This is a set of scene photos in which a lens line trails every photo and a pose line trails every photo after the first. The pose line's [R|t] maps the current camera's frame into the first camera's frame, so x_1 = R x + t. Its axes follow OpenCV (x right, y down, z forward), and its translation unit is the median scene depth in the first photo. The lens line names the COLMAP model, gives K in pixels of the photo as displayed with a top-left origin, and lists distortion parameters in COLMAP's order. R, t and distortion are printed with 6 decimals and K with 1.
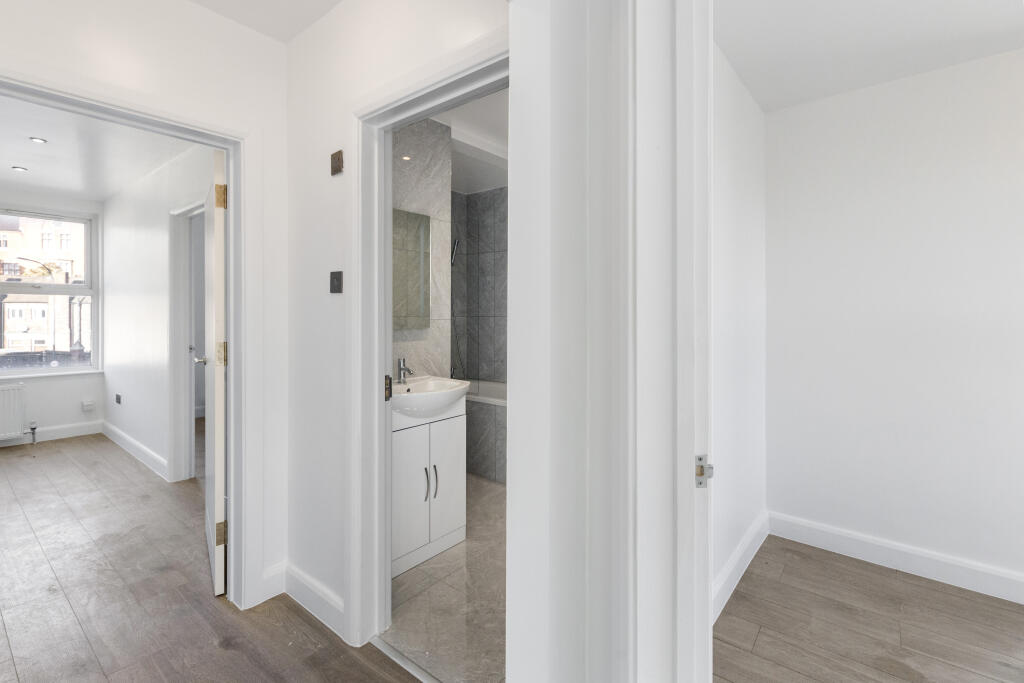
lens RADIAL K [[473.8, 0, 511.9], [0, 473.8, 317.8], [0, 0, 1]] dist [0.000277, -0.000619]
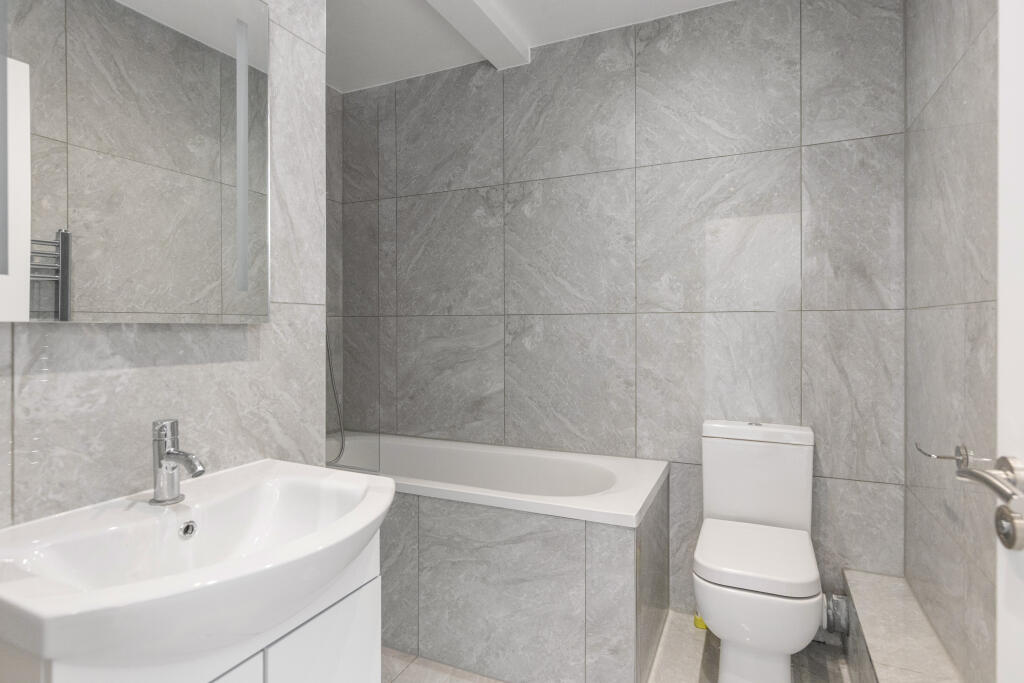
lens RADIAL K [[540.9, 0, 511.9], [0, 540.9, 330.3], [0, 0, 1]] dist [0.000454, 0.000106]
pose [[0.969610, 0.000595, 0.244653, -0.089627], [0.000720, 0.999986, -0.005285, 0.026153], [-0.244653, 0.005301, 0.969596, 0.533260]]
